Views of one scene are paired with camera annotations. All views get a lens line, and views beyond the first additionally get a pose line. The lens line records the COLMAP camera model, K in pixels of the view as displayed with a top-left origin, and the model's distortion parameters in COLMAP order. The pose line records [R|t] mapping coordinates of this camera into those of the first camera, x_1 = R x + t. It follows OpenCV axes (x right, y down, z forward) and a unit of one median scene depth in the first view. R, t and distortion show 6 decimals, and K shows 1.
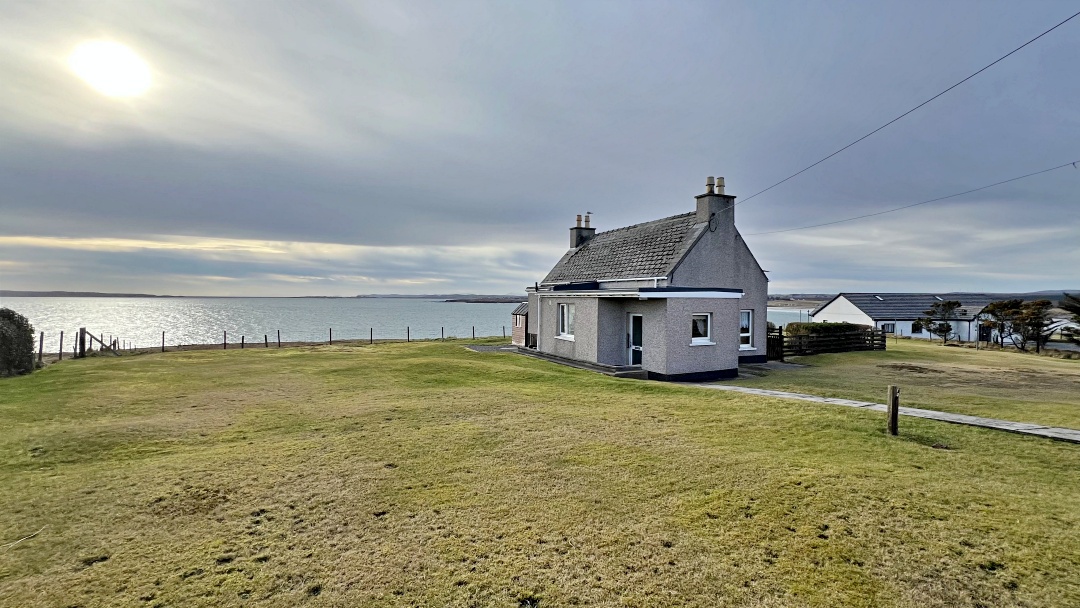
lens RADIAL K [[467.9, 0, 540.1], [0, 467.9, 293.0], [0, 0, 1]] dist [-0.003739, 0.000524]
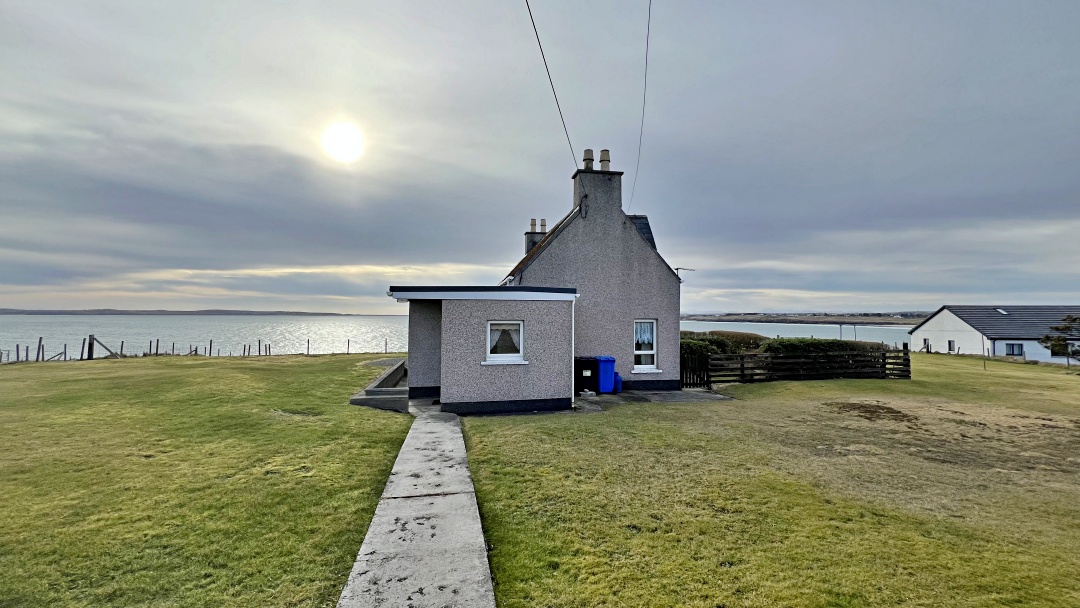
lens RADIAL K [[430.7, 0, 549.4], [0, 430.7, 296.5], [0, 0, 1]] dist [0.001883, -0.000855]
pose [[0.969693, -0.013130, -0.243973, 0.225472], [0.004530, 0.999350, -0.035777, 0.011383], [0.244284, 0.033587, 0.969122, 0.137760]]
